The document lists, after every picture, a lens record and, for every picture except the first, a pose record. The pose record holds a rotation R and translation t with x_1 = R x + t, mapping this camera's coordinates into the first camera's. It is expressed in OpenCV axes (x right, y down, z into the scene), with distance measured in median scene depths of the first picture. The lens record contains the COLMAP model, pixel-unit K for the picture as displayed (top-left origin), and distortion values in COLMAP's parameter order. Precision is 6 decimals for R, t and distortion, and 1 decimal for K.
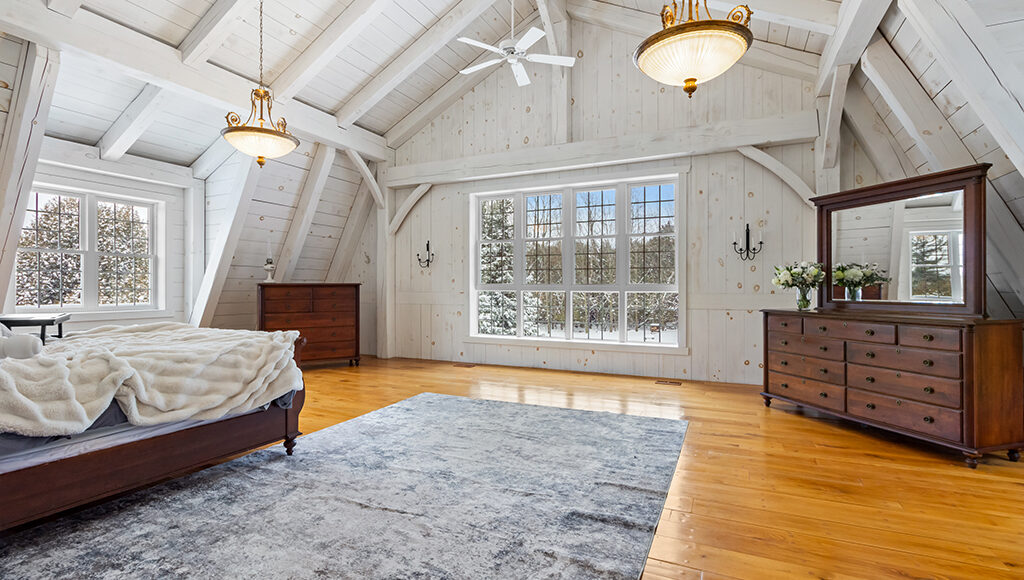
lens RADIAL K [[475.8, 0, 511.2], [0, 475.8, 286.9], [0, 0, 1]] dist [0.002142, 0.000874]
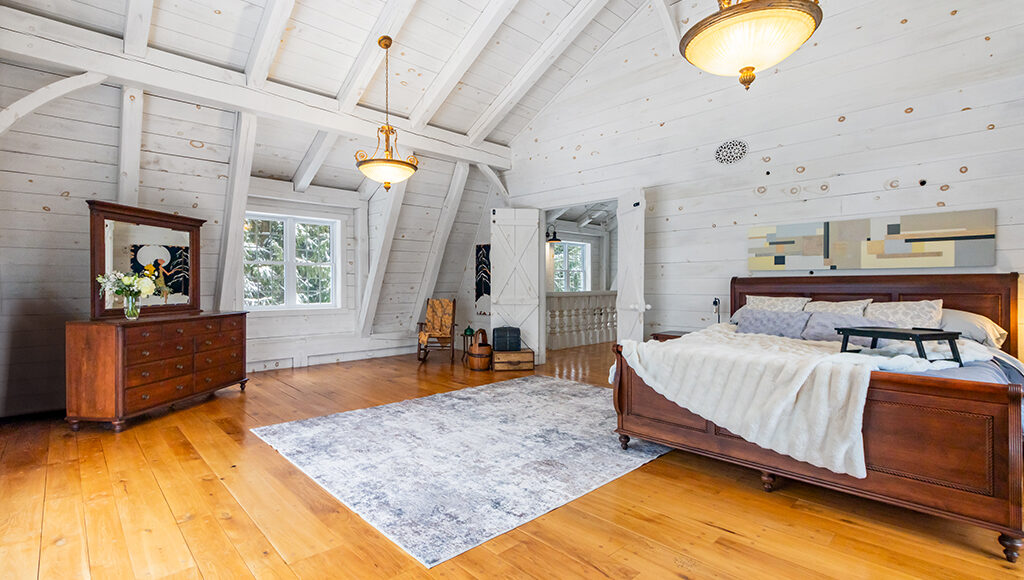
lens RADIAL K [[475.8, 0, 511.2], [0, 475.8, 286.9], [0, 0, 1]] dist [0.002142, 0.000874]
pose [[-0.933801, -0.002414, 0.357785, -0.570716], [-0.000471, 0.999985, 0.005520, -0.028035], [-0.357793, 0.004986, -0.933788, 1.975590]]
